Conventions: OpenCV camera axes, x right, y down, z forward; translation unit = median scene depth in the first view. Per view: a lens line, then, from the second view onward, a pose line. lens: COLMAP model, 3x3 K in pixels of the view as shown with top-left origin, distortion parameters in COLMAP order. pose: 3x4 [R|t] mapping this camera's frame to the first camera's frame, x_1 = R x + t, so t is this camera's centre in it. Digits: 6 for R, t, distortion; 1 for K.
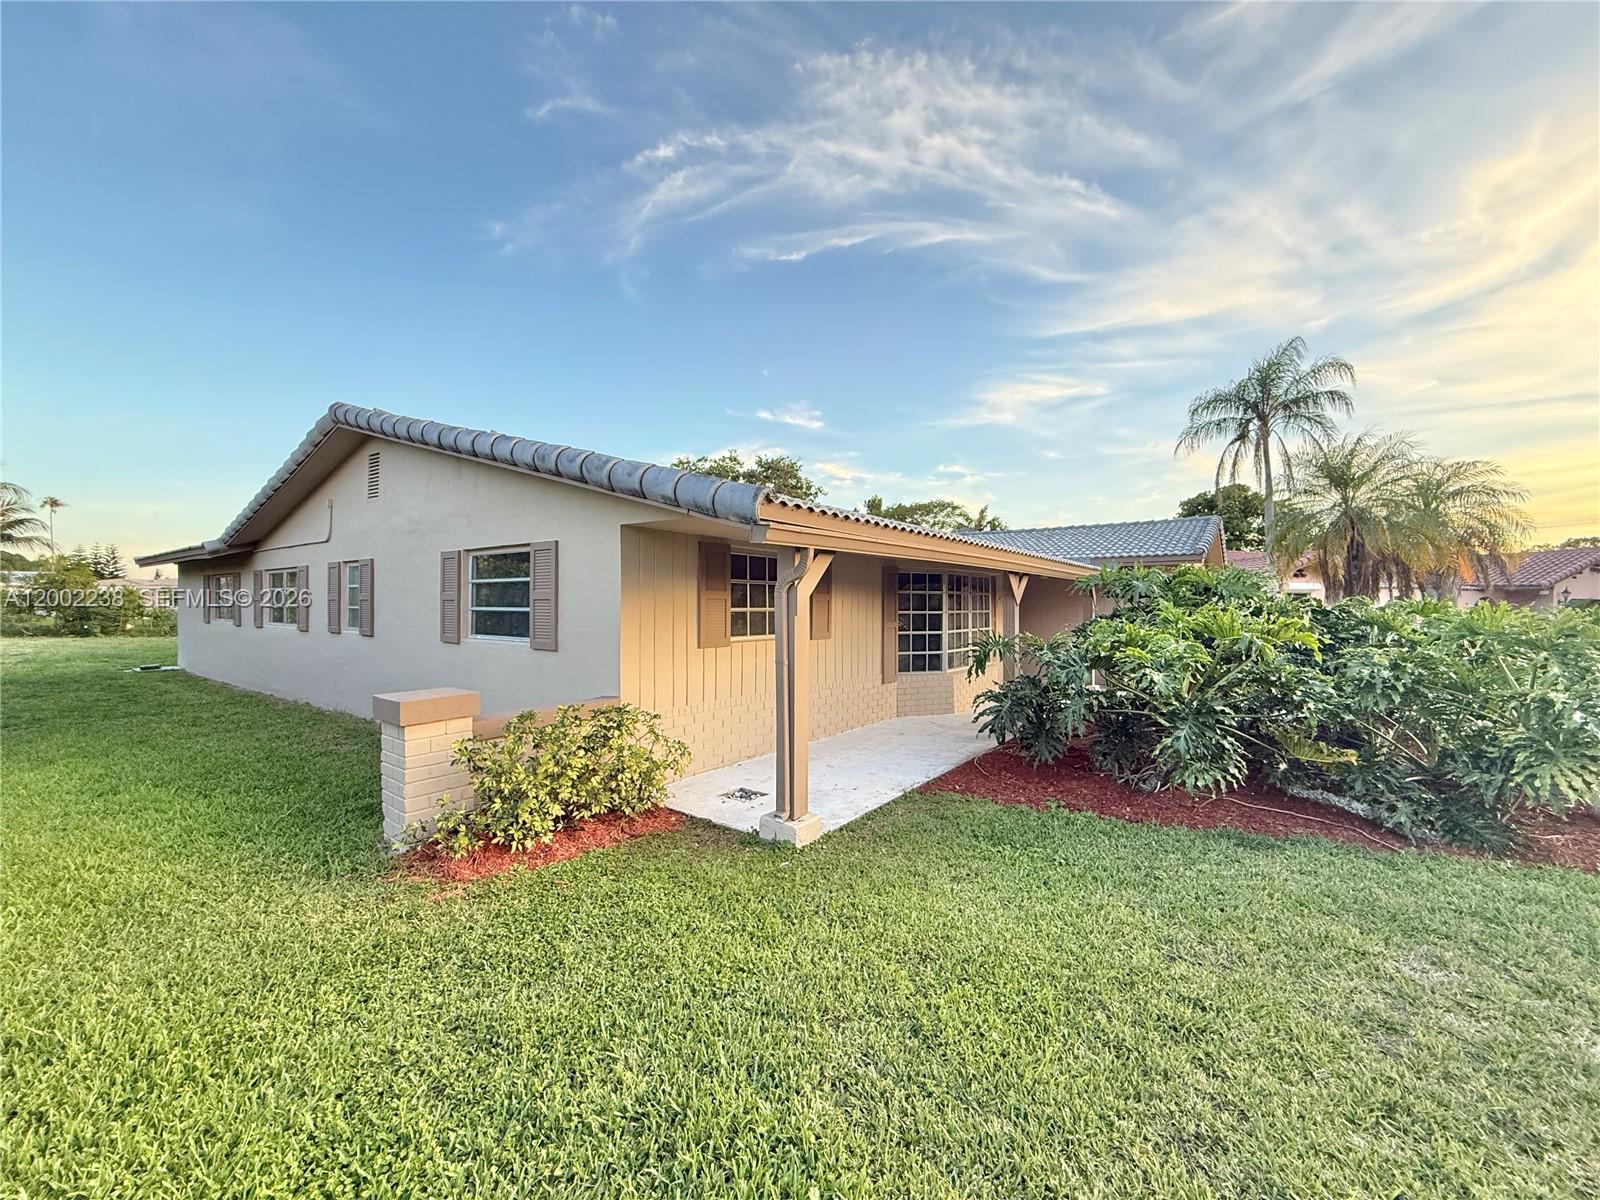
lens RADIAL K [[642.8, 0, 802.2], [0, 642.8, 590.8], [0, 0, 1]] dist [-0.006796, 0.001469]
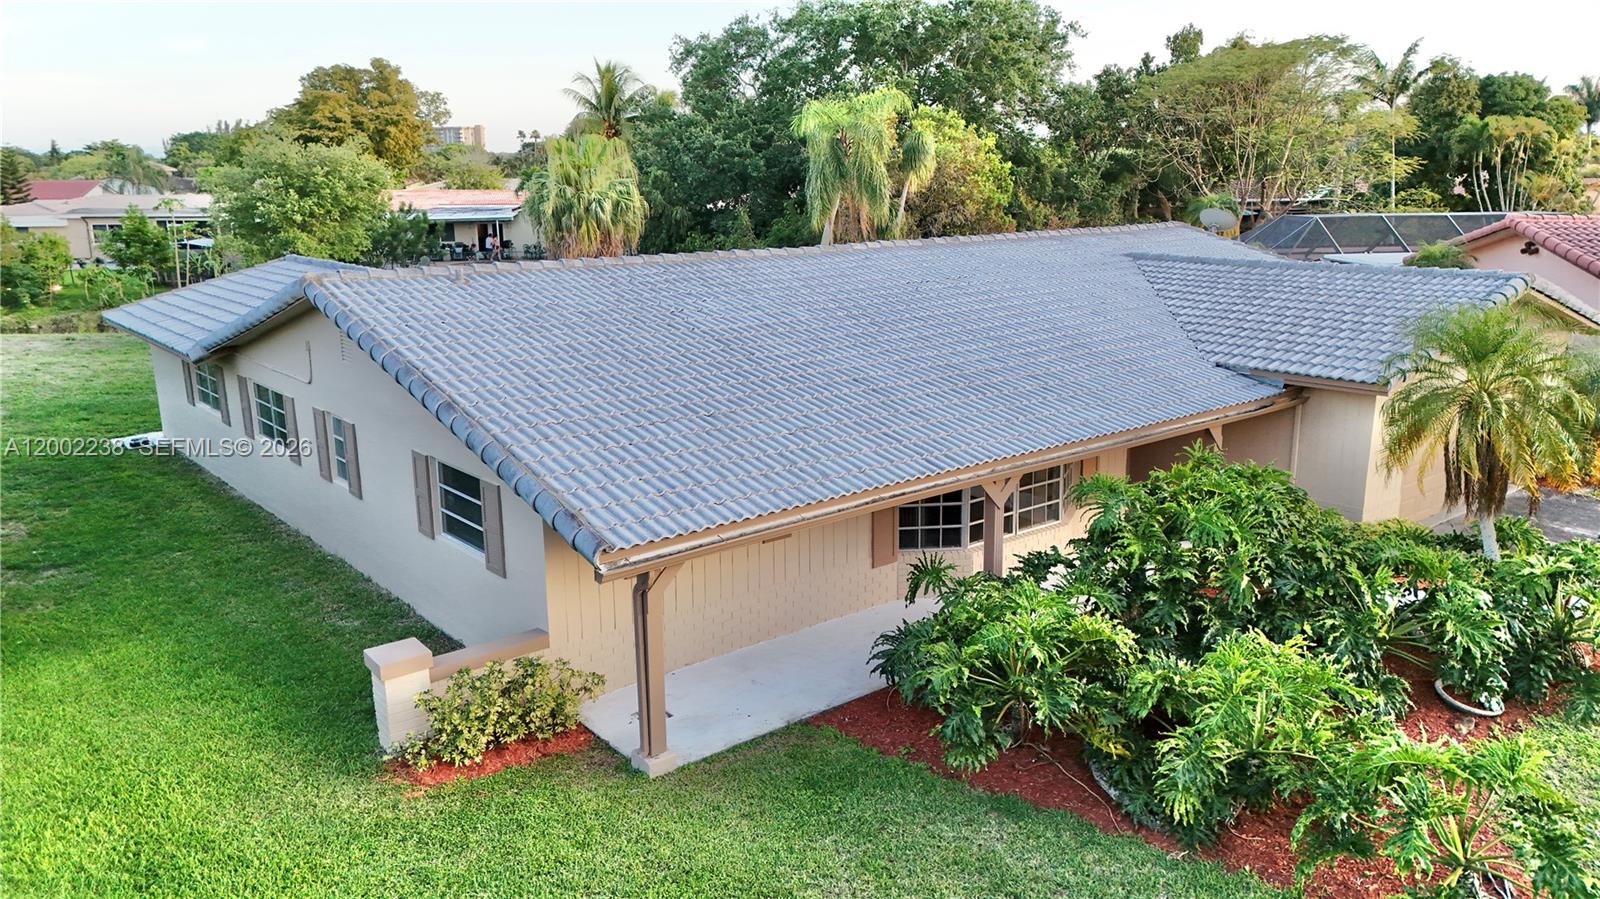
lens RADIAL K [[1136.7, 0, 799.0], [0, 1136.7, 454.2], [0, 0, 1]] dist [0.038744, -0.019380]
pose [[0.973166, 0.042420, -0.226159, 0.819949], [0.012044, 0.972122, 0.234166, -0.835838], [0.229788, -0.230606, 0.945525, -1.069676]]
